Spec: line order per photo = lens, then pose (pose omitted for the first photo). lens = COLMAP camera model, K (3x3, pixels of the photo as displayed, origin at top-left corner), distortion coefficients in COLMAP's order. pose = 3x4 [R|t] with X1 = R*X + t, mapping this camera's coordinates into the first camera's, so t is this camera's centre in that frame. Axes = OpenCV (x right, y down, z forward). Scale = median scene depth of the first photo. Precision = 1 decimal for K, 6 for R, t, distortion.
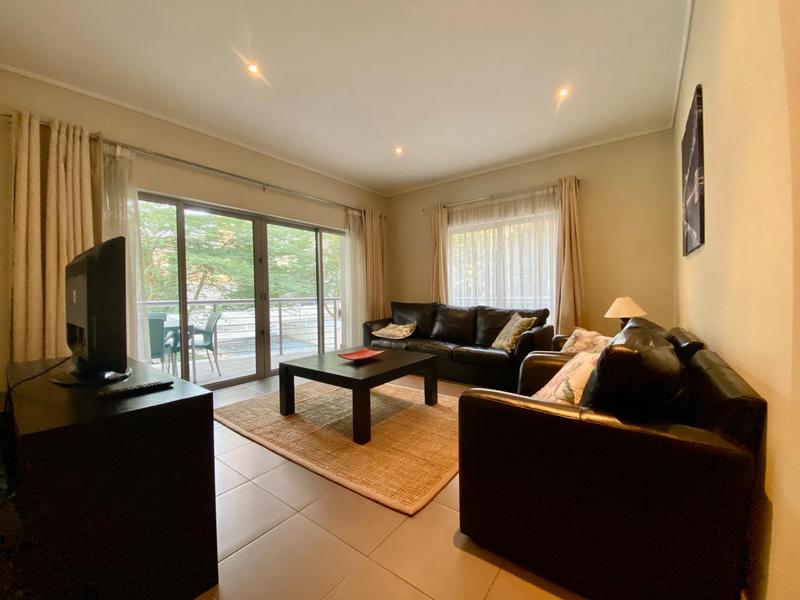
lens RADIAL K [[319.8, 0, 400.2], [0, 319.8, 298.2], [0, 0, 1]] dist [0.021402, -0.022514]
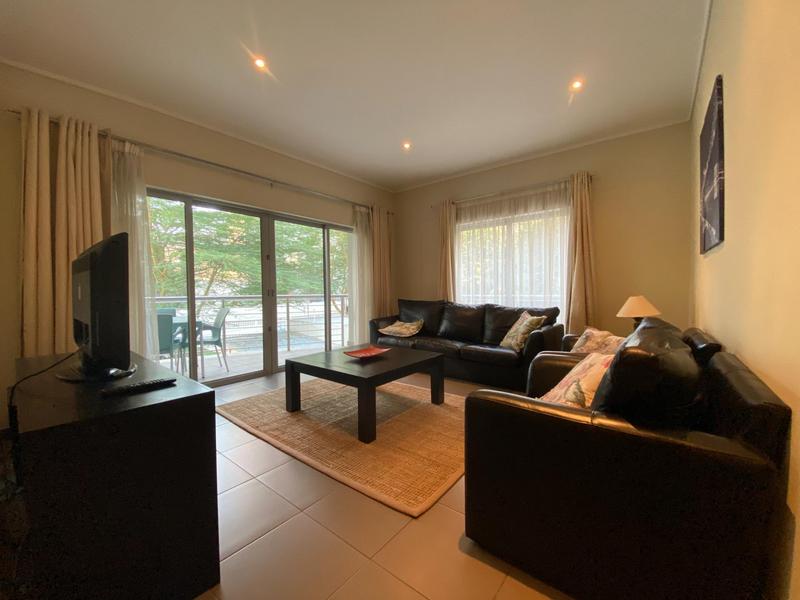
lens RADIAL K [[319.8, 0, 400.2], [0, 319.8, 298.2], [0, 0, 1]] dist [0.021402, -0.022514]
pose [[0.999677, 0.006448, -0.024583, 0.003882], [-0.006219, 0.999937, 0.009396, -0.001663], [0.024642, -0.009240, 0.999654, 0.012789]]
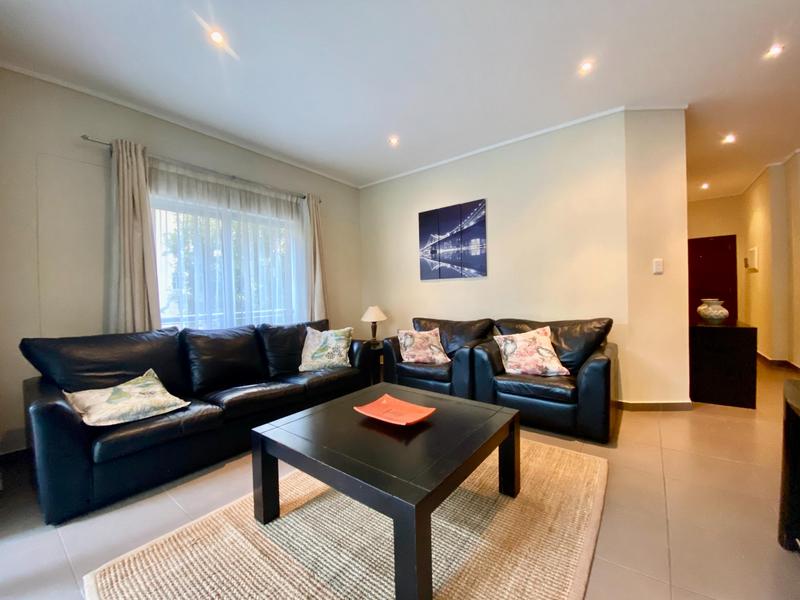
lens RADIAL K [[319.8, 0, 400.2], [0, 319.8, 298.2], [0, 0, 1]] dist [0.021402, -0.022514]
pose [[0.003375, 0.001522, 0.999993, -0.767807], [0.041635, 0.999132, -0.001661, -0.034185], [-0.999127, 0.041640, 0.003308, 1.051943]]
